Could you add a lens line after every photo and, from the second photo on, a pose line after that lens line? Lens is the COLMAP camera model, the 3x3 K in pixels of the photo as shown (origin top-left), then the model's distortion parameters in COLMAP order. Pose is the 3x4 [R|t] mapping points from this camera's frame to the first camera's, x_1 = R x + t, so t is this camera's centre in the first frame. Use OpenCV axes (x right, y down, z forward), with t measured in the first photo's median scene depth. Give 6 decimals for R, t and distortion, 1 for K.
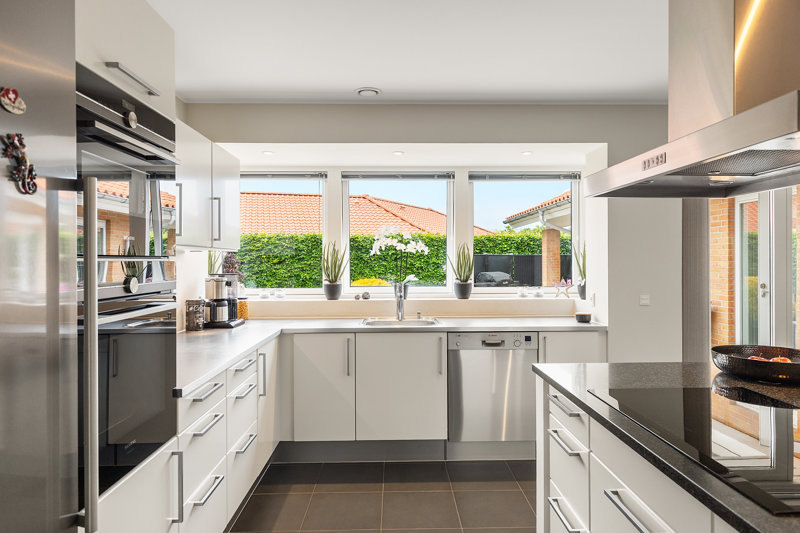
lens RADIAL K [[512.2, 0, 401.8], [0, 512.2, 265.5], [0, 0, 1]] dist [0.010825, 0.000357]
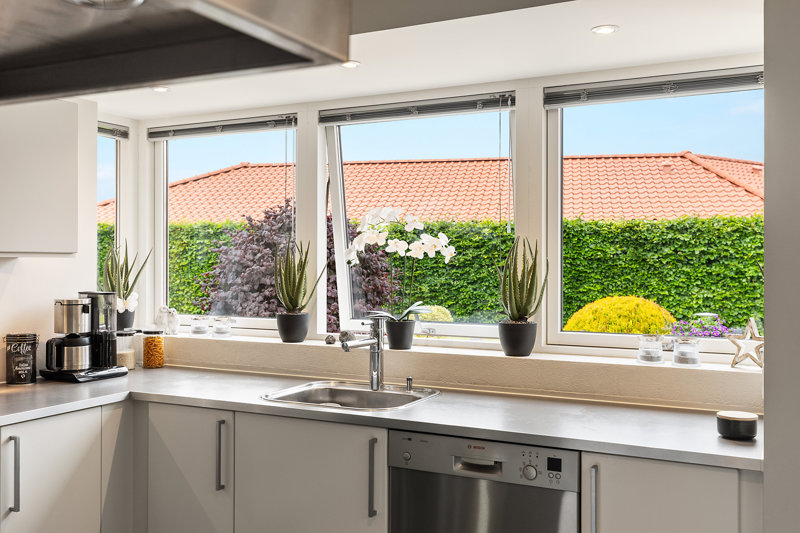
lens RADIAL K [[777.3, 0, 399.3], [0, 777.3, 264.5], [0, 0, 1]] dist [0.017356, 0.000000]
pose [[0.877691, 0.008821, -0.479147, 0.362846], [-0.010949, 0.999939, -0.001647, -0.016799], [0.479103, 0.006691, 0.877733, 0.306741]]
